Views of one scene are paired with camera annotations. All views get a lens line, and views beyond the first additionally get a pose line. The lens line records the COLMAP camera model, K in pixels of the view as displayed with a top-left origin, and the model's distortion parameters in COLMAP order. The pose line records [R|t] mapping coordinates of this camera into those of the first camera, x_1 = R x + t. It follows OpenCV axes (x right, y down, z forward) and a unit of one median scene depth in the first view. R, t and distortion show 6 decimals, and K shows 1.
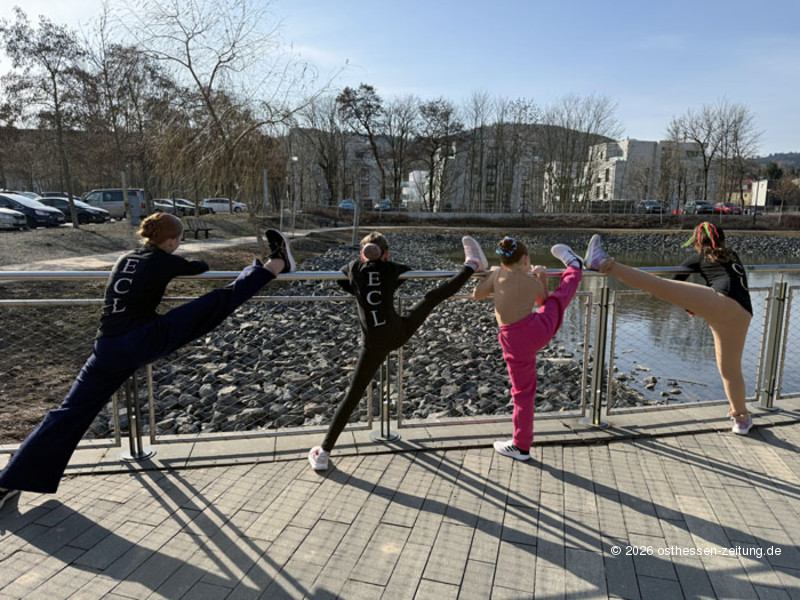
lens RADIAL K [[557.5, 0, 400.4], [0, 557.5, 301.5], [0, 0, 1]] dist [-0.000533, -0.000950]
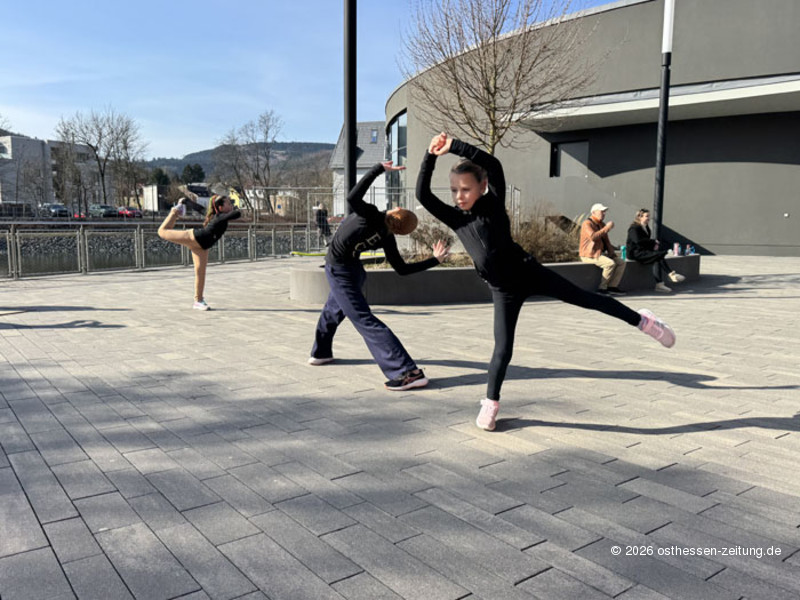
lens RADIAL K [[652.6, 0, 400.4], [0, 652.6, 300.8], [0, 0, 1]] dist [0.008730, 0.003038]
pose [[0.600393, -0.107999, 0.792379, -0.093107], [0.135049, 0.990301, 0.032647, 0.025593], [-0.788220, 0.087409, 0.609155, -0.130689]]
